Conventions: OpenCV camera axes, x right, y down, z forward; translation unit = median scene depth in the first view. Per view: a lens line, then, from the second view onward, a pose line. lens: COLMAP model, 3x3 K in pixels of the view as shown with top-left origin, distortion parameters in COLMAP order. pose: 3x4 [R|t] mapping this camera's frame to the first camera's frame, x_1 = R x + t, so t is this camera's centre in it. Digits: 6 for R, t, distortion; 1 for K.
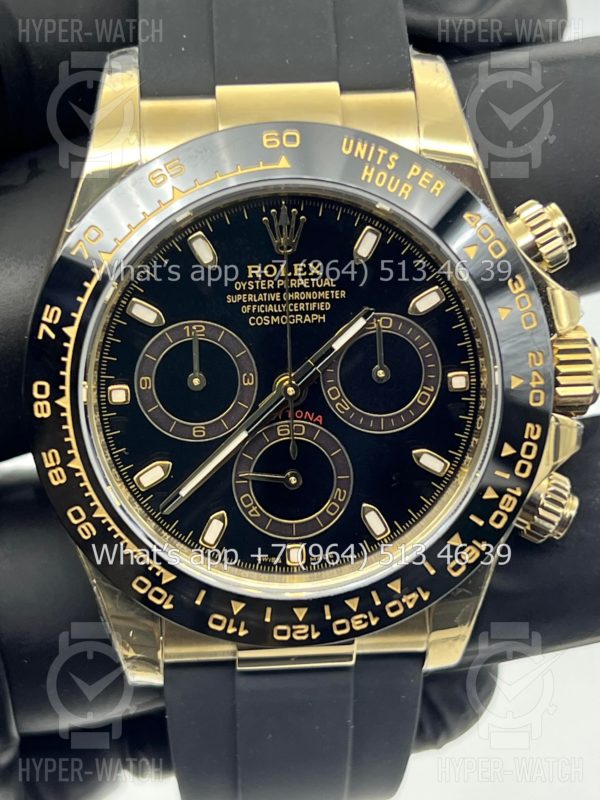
lens RADIAL K [[1900.6, 0, 283.5], [0, 1900.6, 402.3], [0, 0, 1]] dist [0.317820, -0.698149]
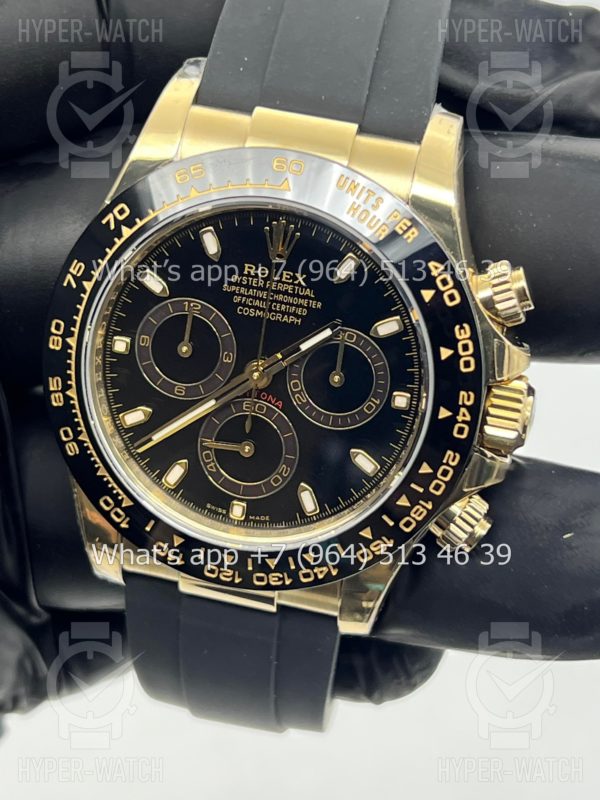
lens RADIAL K [[1900.6, 0, 283.5], [0, 1900.6, 402.3], [0, 0, 1]] dist [0.317820, -0.698149]
pose [[0.949255, 0.236098, -0.207779, 0.265909], [-0.221898, 0.970951, 0.089528, -0.098252], [0.222880, -0.038880, 0.974070, -0.142461]]
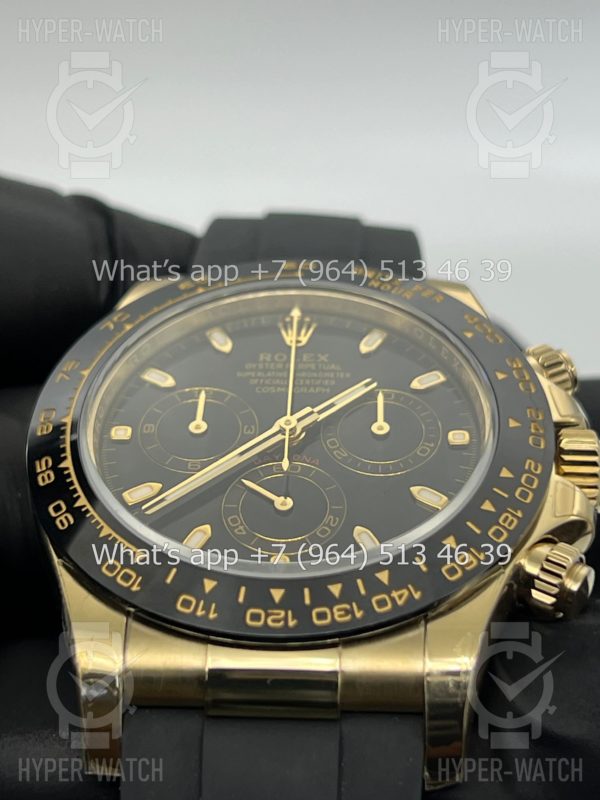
lens RADIAL K [[1900.6, 0, 283.5], [0, 1900.6, 402.3], [0, 0, 1]] dist [0.317820, -0.698149]
pose [[0.990886, -0.010932, -0.134260, 0.135808], [-0.100627, 0.602530, -0.791727, 0.779440], [0.089551, 0.798021, 0.595938, 0.385253]]
